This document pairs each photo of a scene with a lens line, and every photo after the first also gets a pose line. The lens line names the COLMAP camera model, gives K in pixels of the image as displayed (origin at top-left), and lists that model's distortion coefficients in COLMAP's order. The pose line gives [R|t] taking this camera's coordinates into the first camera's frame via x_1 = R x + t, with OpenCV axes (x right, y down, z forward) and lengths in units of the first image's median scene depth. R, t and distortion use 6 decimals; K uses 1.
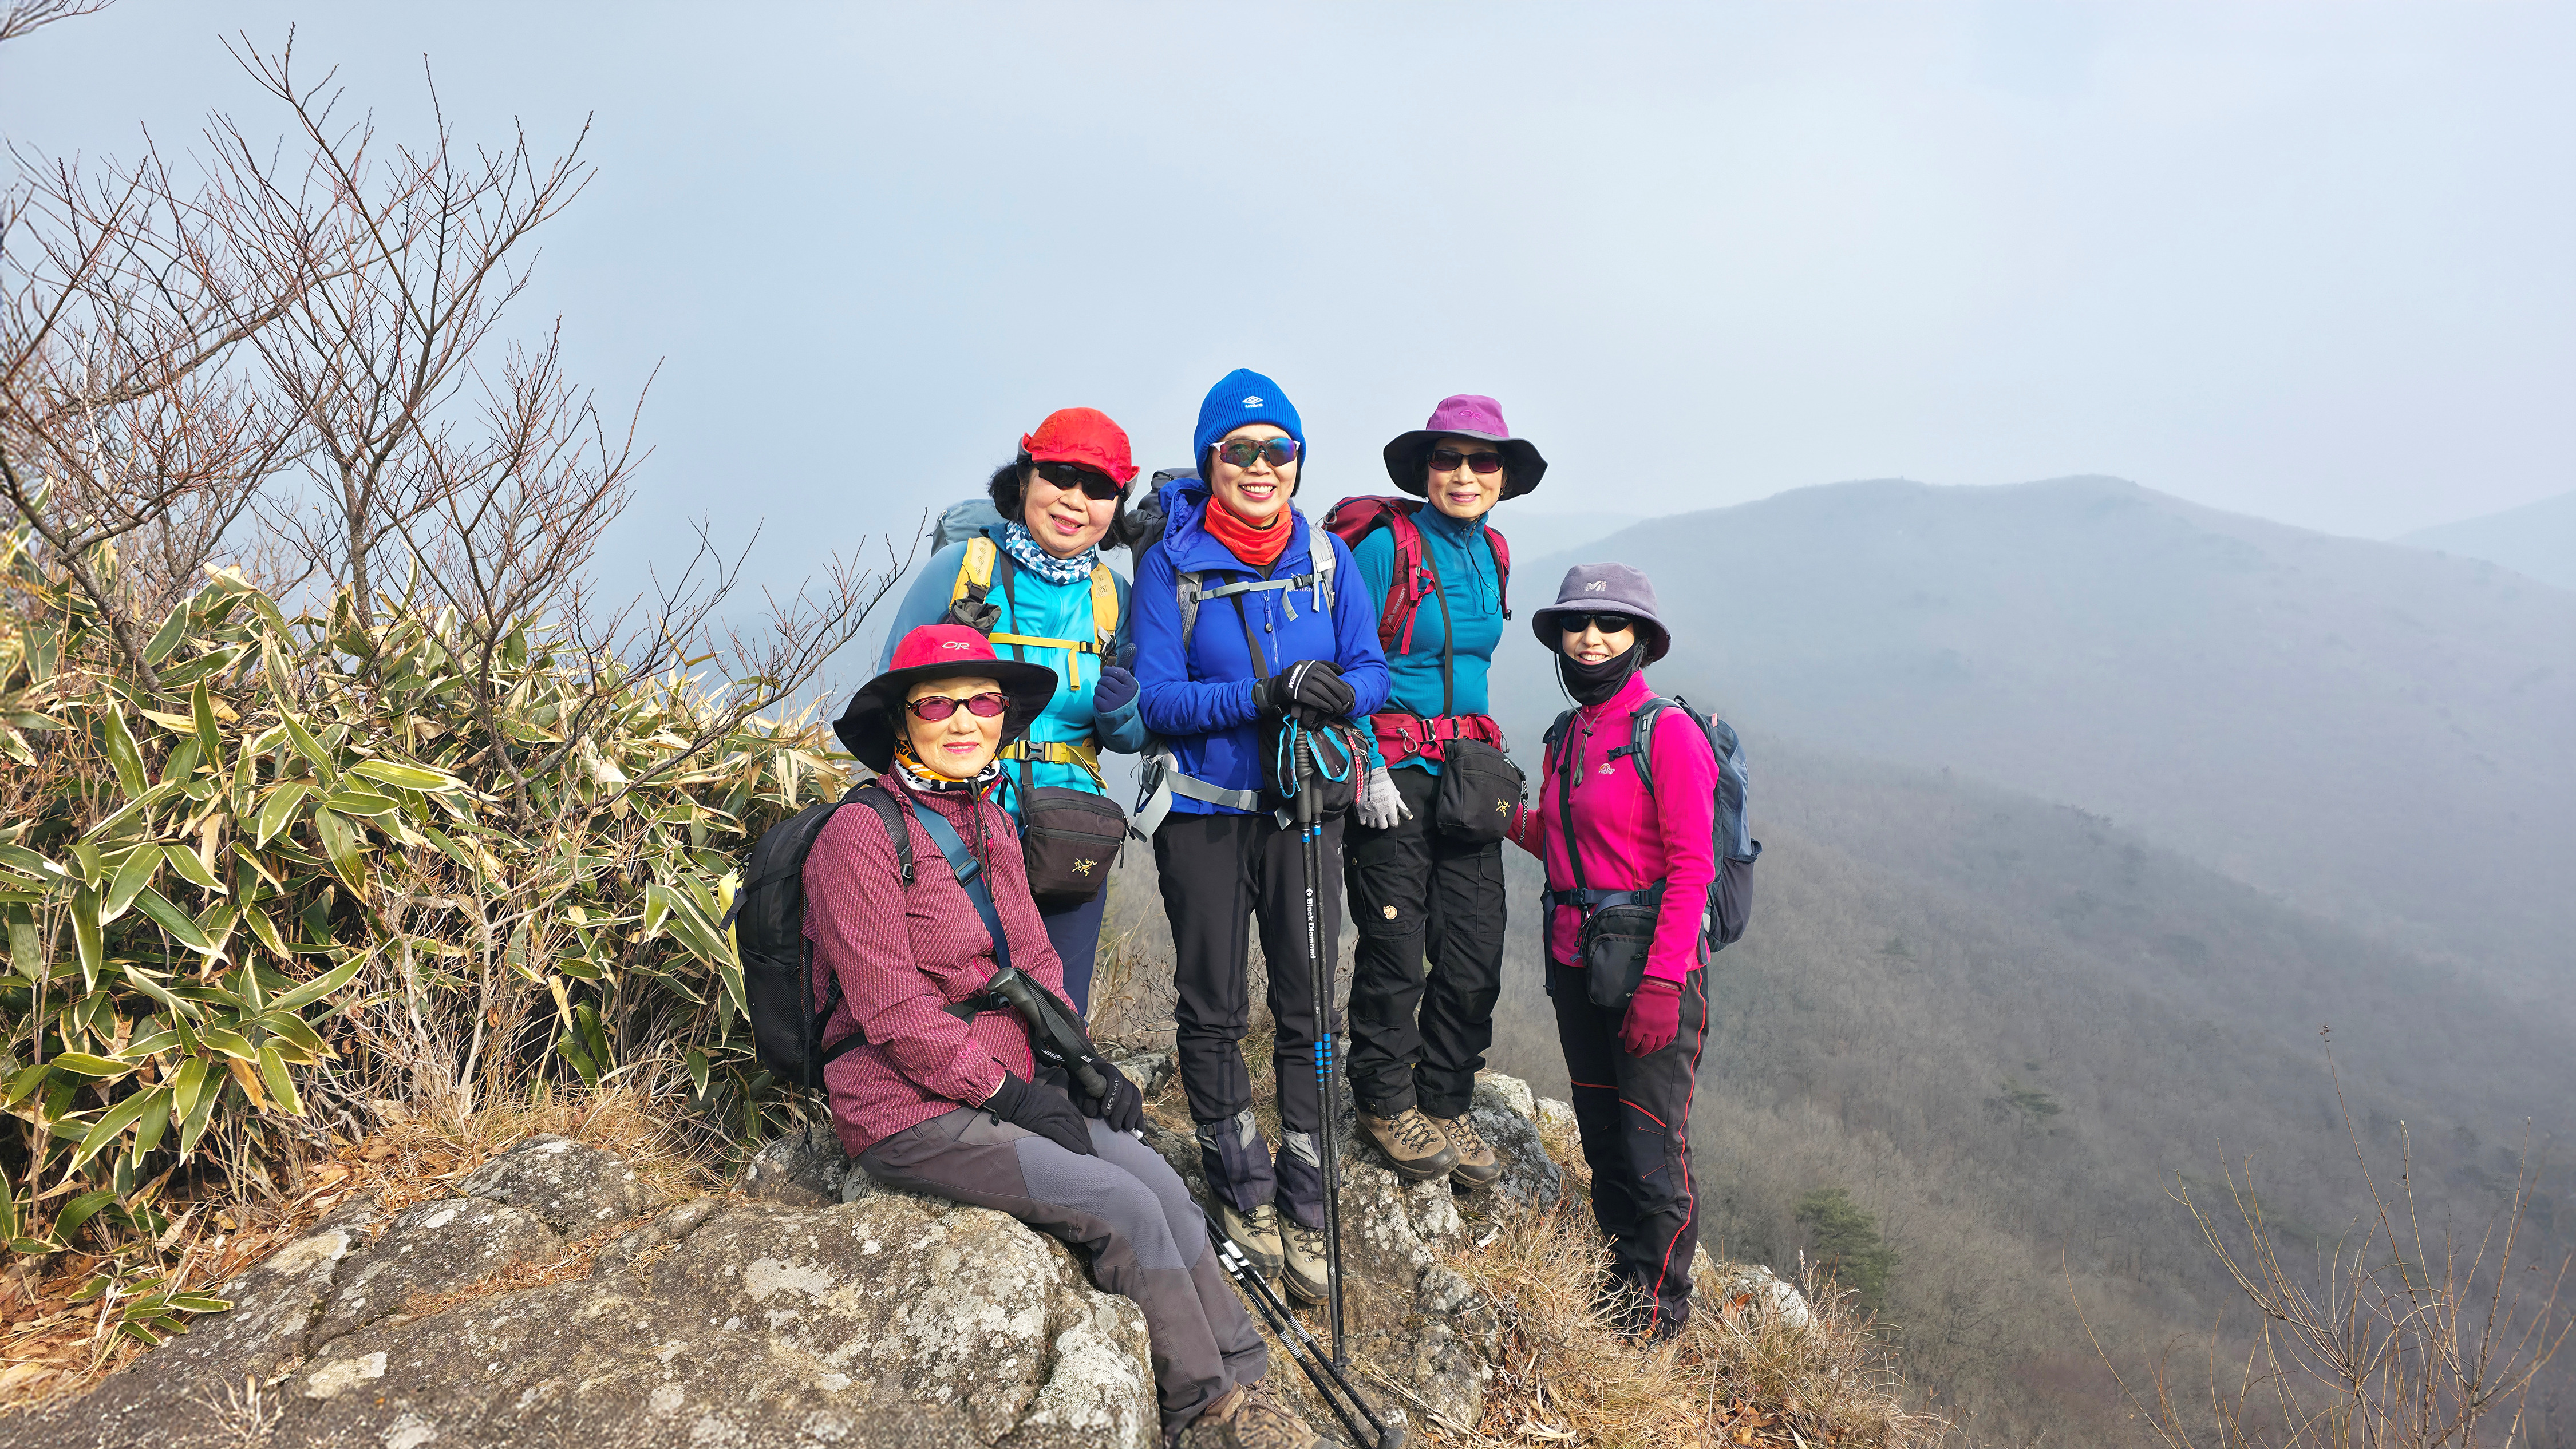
lens RADIAL K [[1807.2, 0, 1268.7], [0, 1807.2, 712.4], [0, 0, 1]] dist [0.064176, -0.061074]
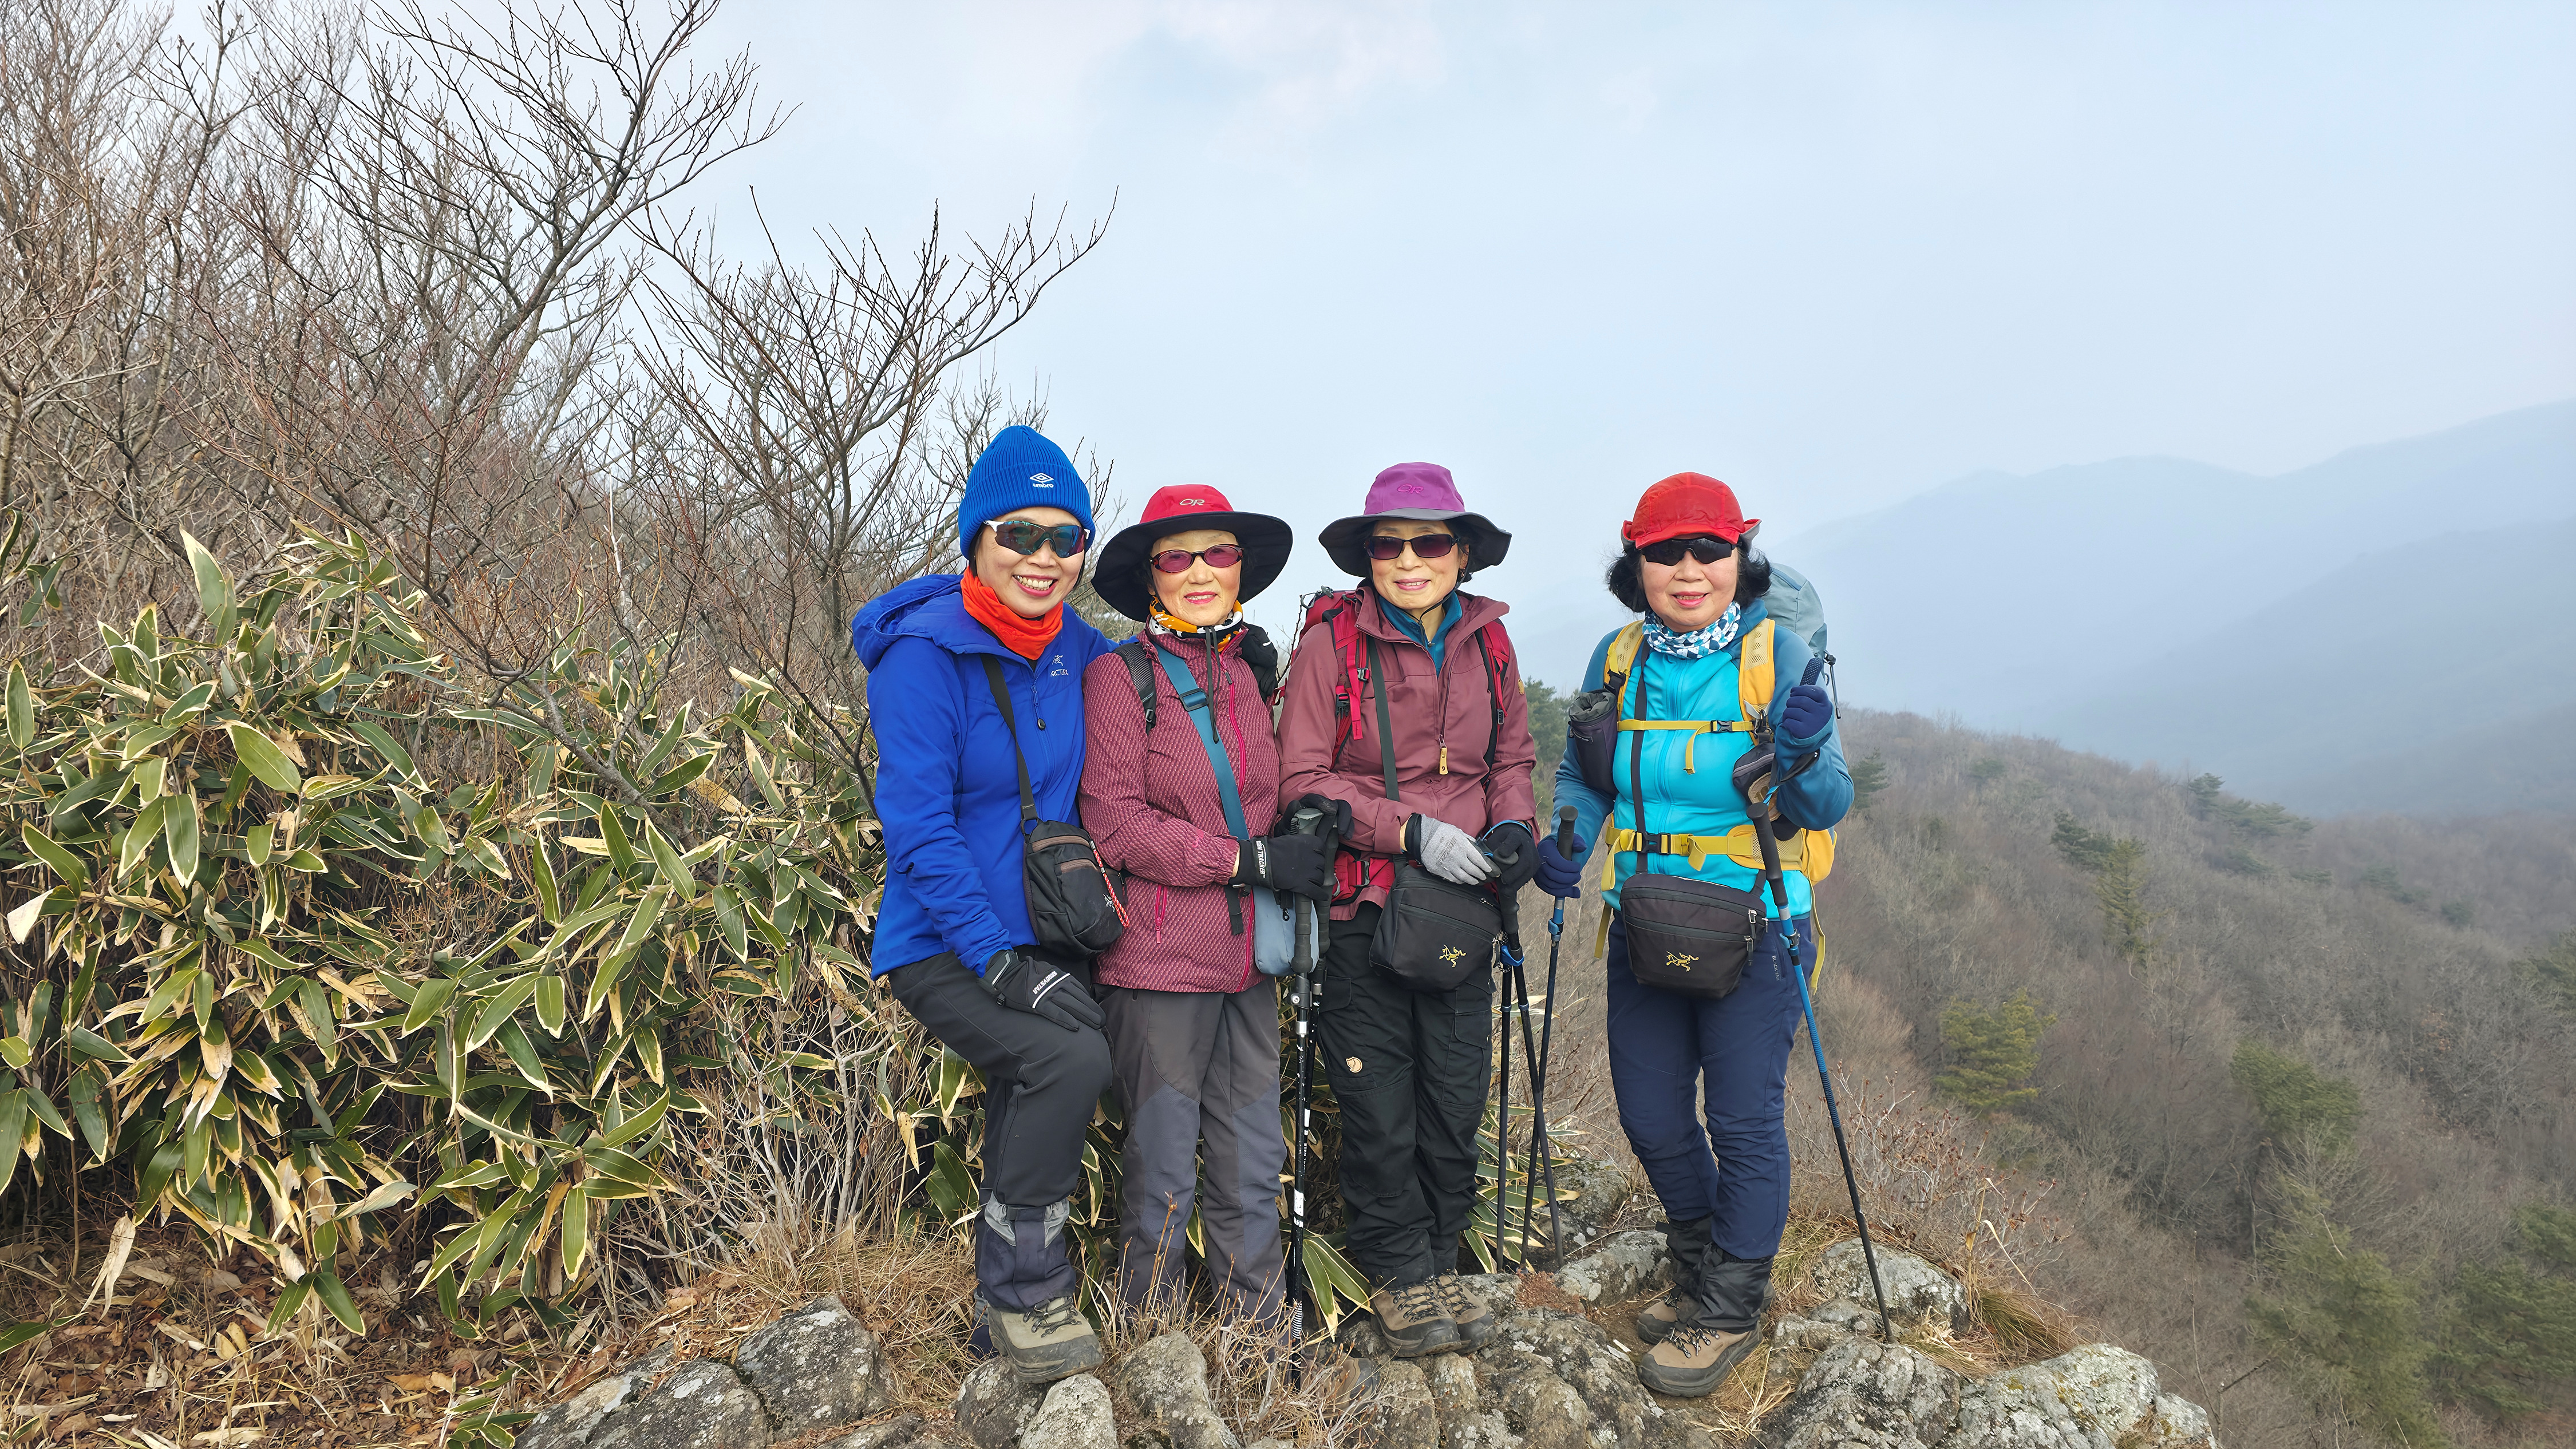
lens RADIAL K [[1840.9, 0, 1270.4], [0, 1840.9, 705.9], [0, 0, 1]] dist [0.074923, -0.075530]
pose [[0.863365, 0.007892, -0.504519, 0.233137], [0.006324, 0.999630, 0.026459, -0.083191], [0.504541, -0.026034, 0.862995, 0.218883]]
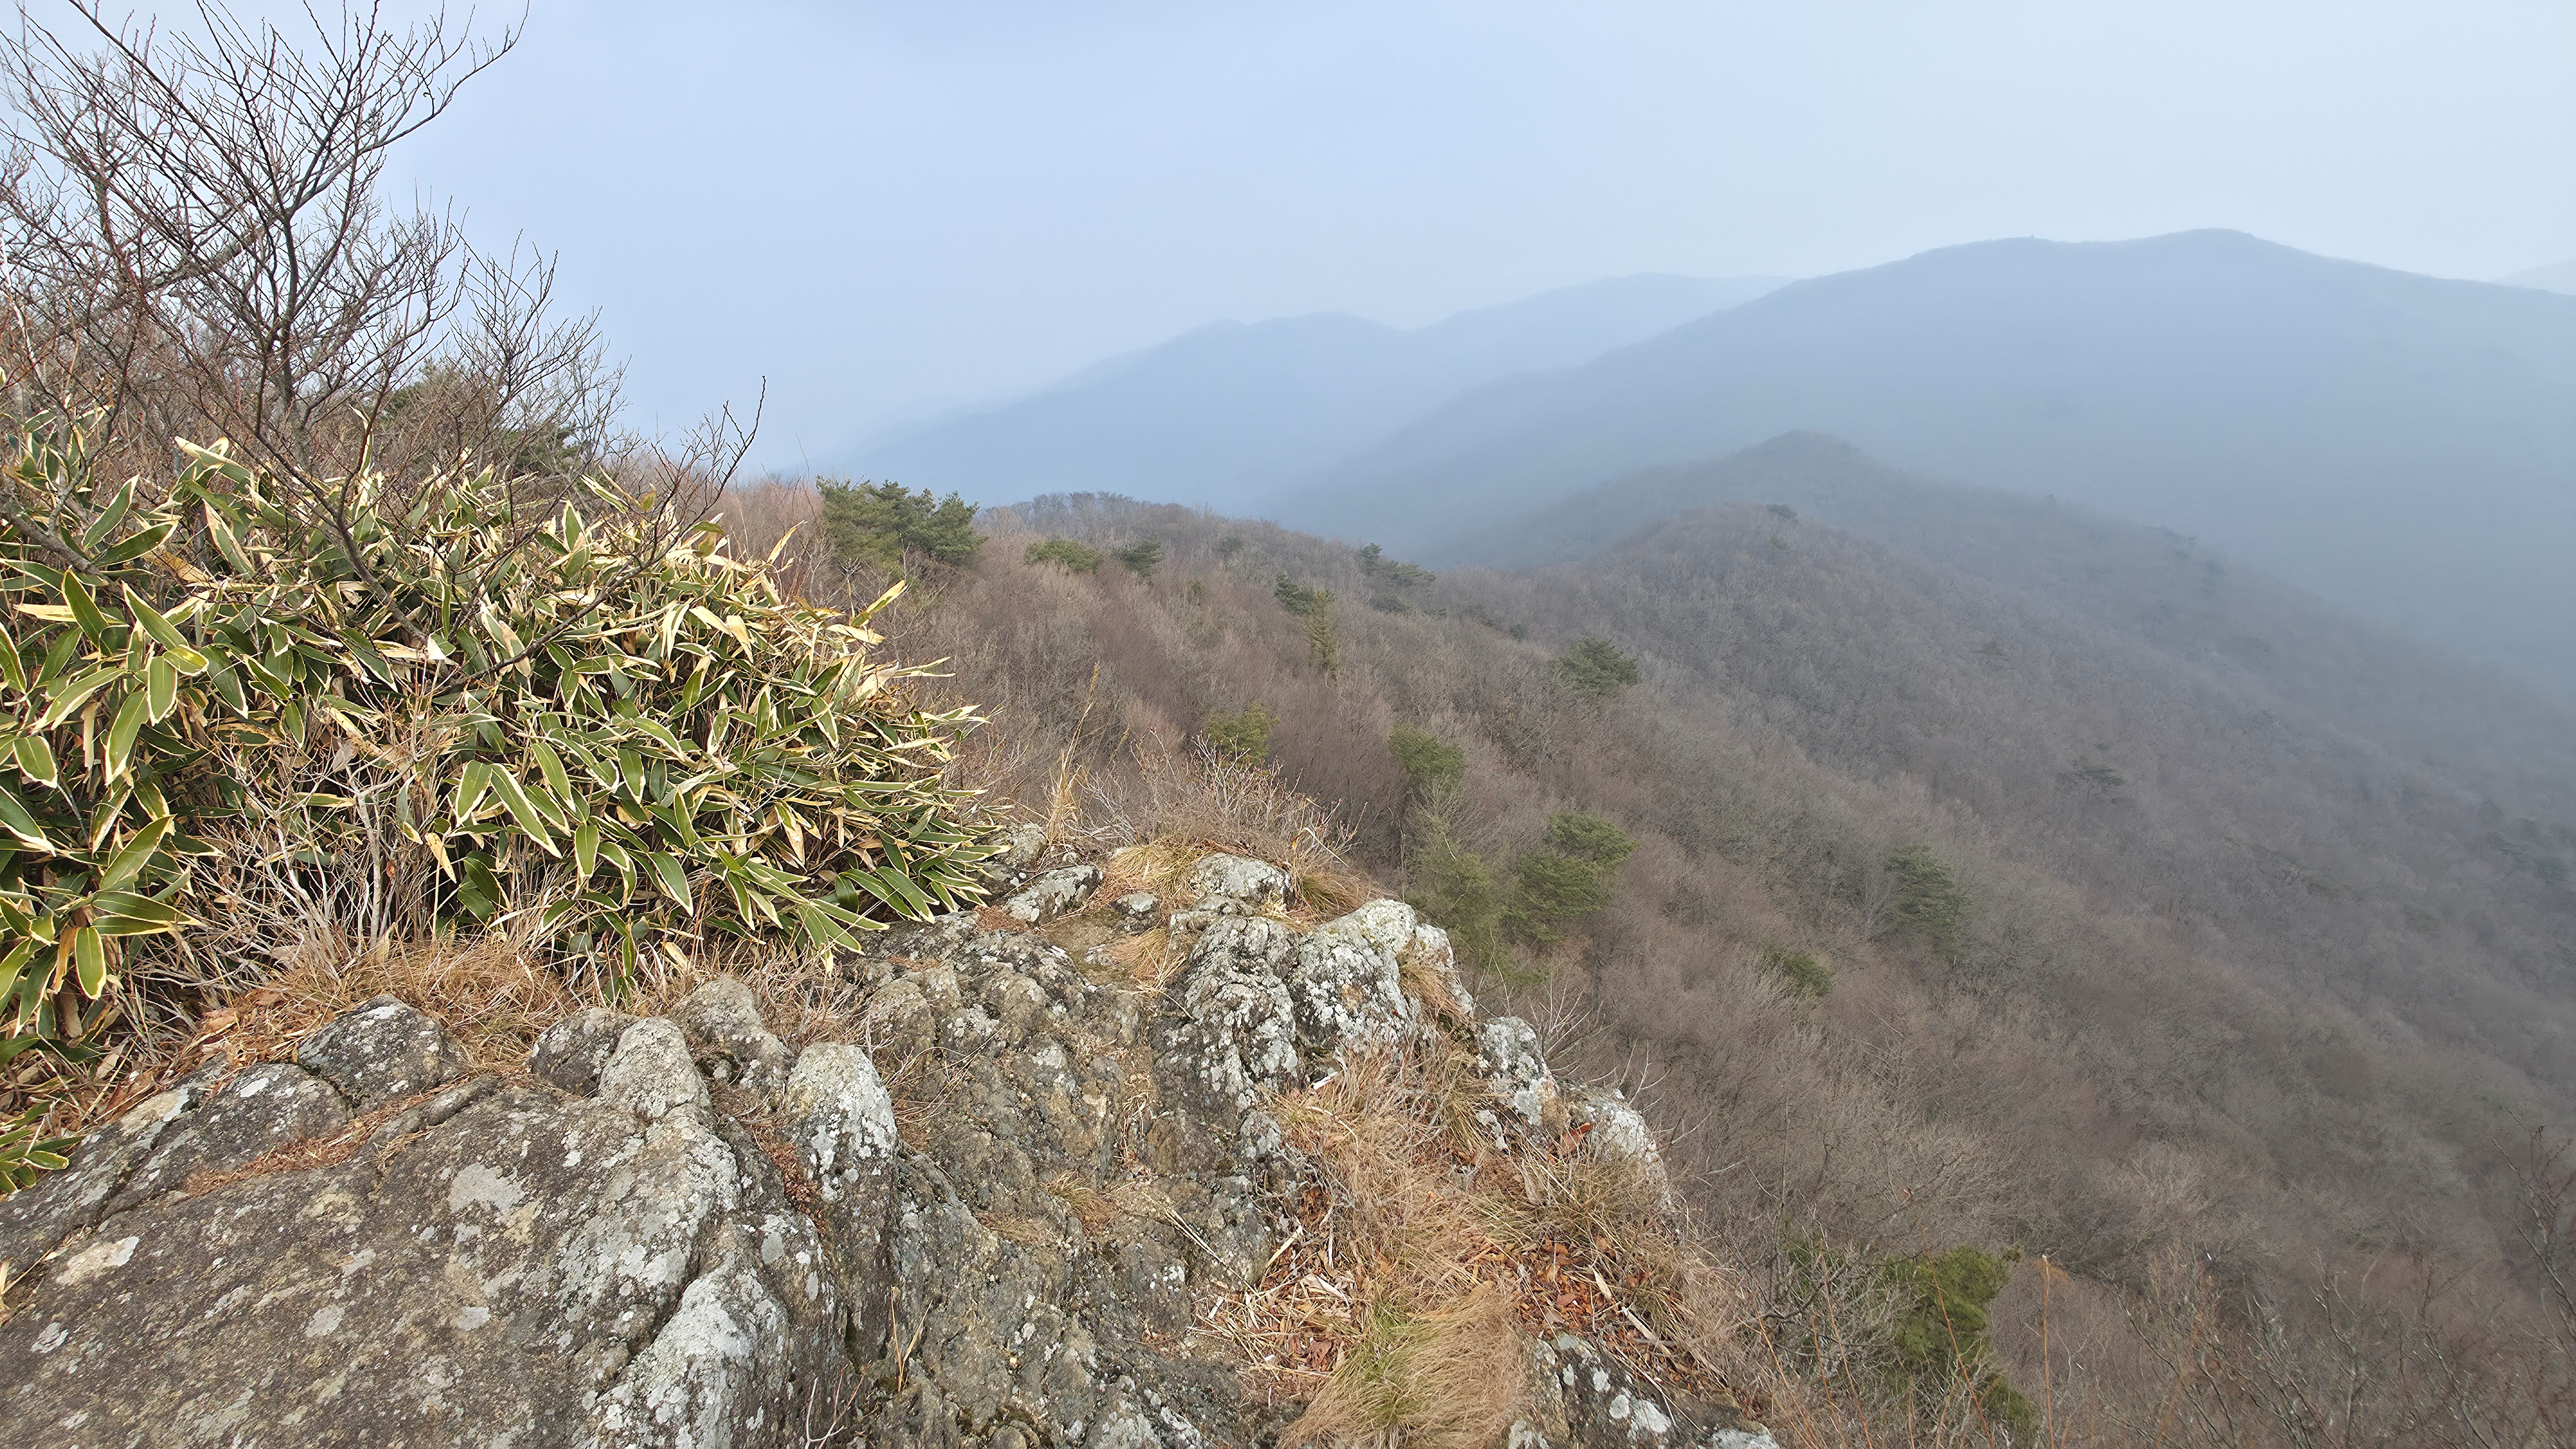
lens RADIAL K [[1447.5, 0, 1263.5], [0, 1447.5, 730.8], [0, 0, 1]] dist [0.003406, 0.001120]
pose [[0.990618, 0.011917, -0.136142, 0.187230], [0.013683, 0.982537, 0.185565, -0.061045], [0.135976, -0.185686, 0.973155, 0.203522]]
